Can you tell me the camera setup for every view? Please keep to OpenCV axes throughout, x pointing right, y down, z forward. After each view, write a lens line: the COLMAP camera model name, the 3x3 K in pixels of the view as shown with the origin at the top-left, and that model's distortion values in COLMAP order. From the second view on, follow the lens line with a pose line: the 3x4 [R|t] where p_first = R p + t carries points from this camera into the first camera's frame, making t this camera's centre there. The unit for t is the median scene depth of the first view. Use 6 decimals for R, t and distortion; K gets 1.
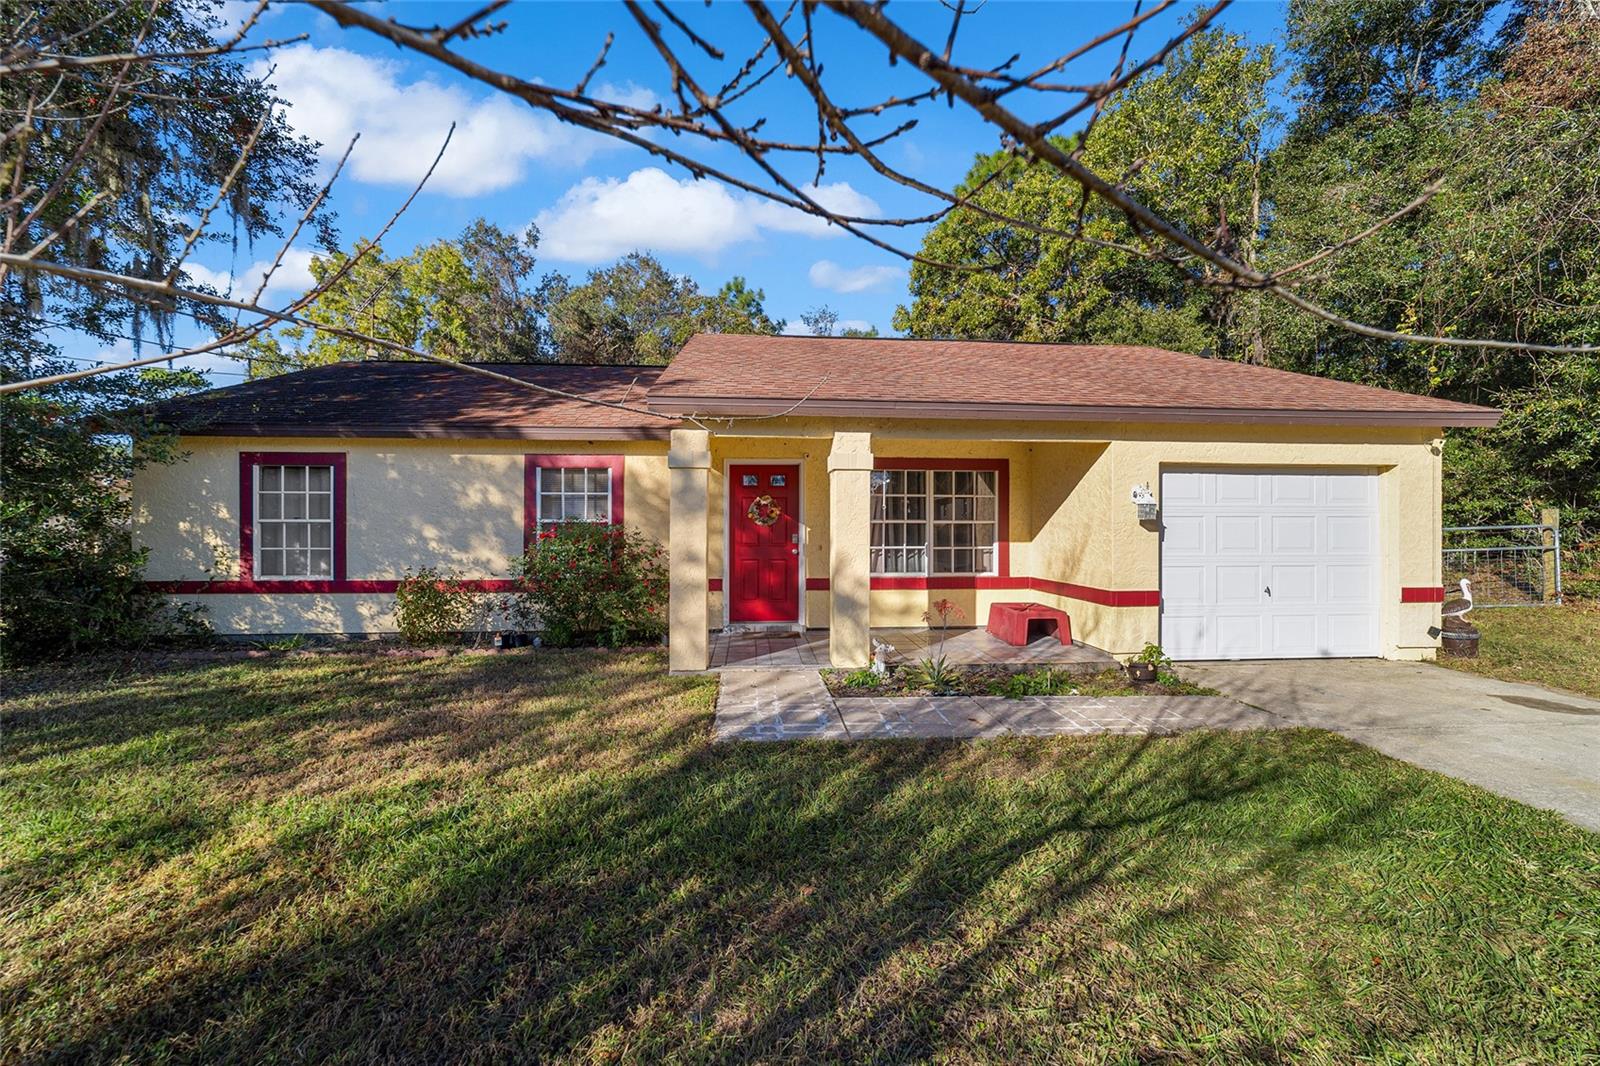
lens RADIAL K [[616.9, 0, 802.2], [0, 616.9, 531.2], [0, 0, 1]] dist [-0.016762, 0.007967]
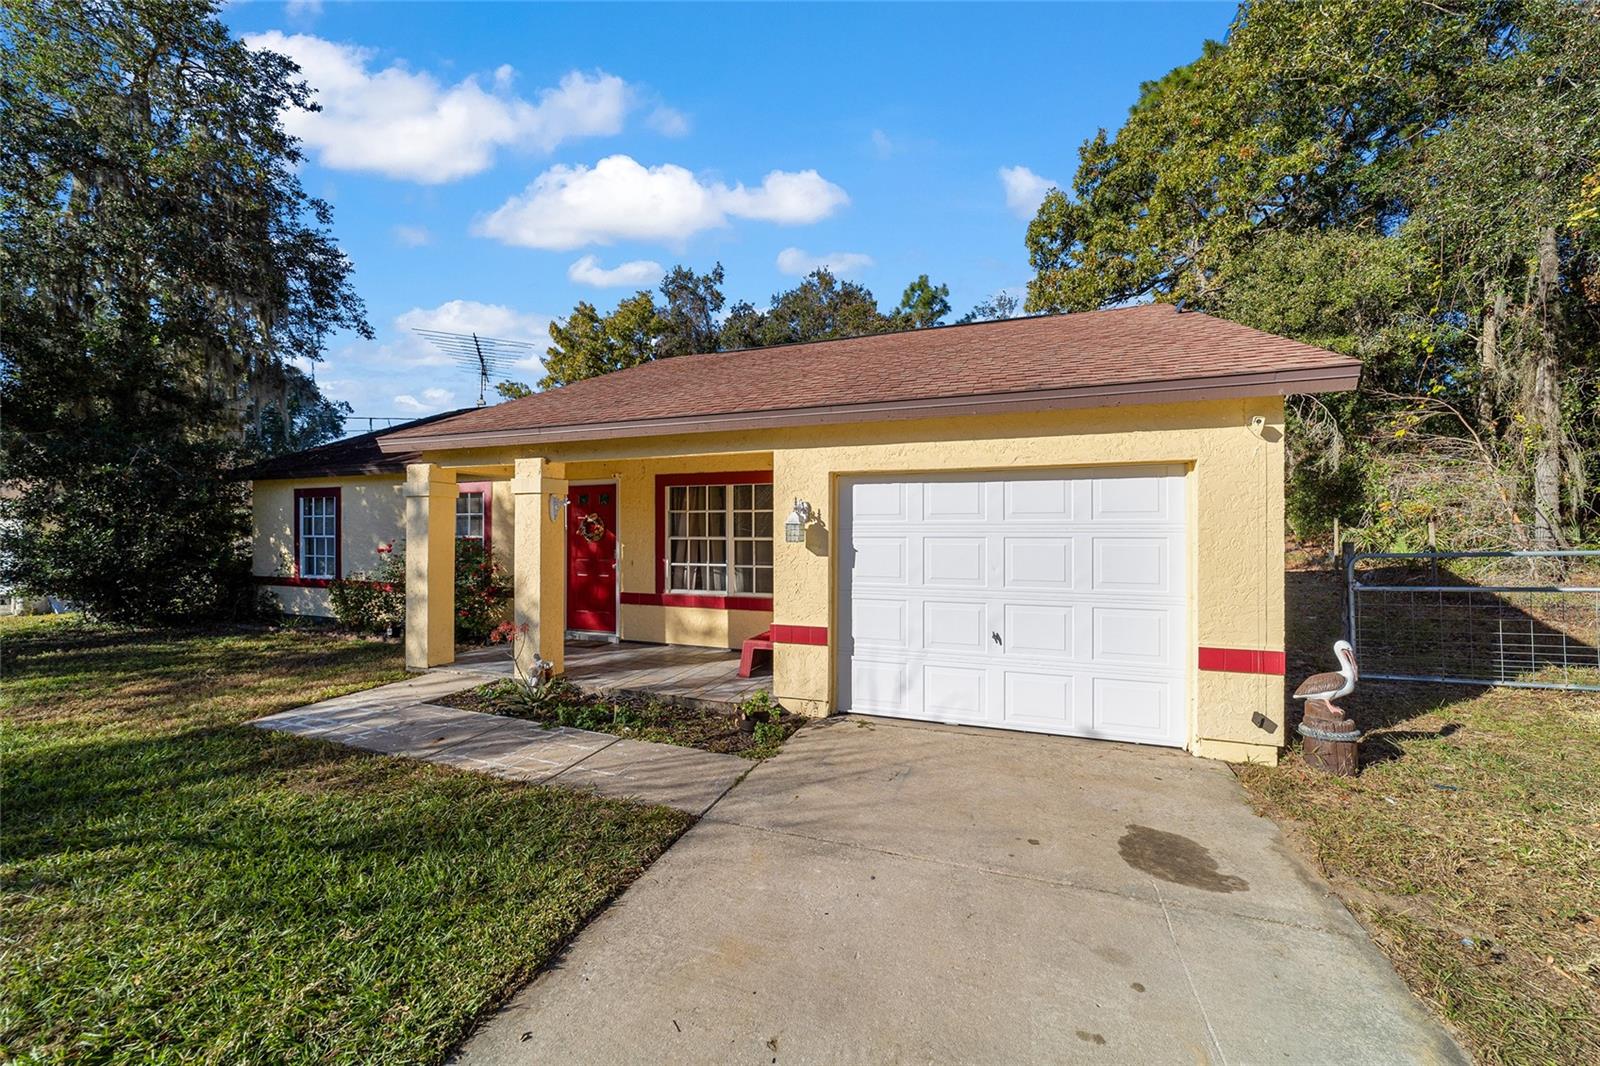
lens RADIAL K [[616.9, 0, 802.9], [0, 616.9, 535.3], [0, 0, 1]] dist [-0.016762, 0.007967]
pose [[0.903925, 0.002414, -0.427685, 0.787880], [-0.001024, 0.999993, 0.003480, -0.026563], [0.427690, -0.002708, 0.903921, 0.202230]]
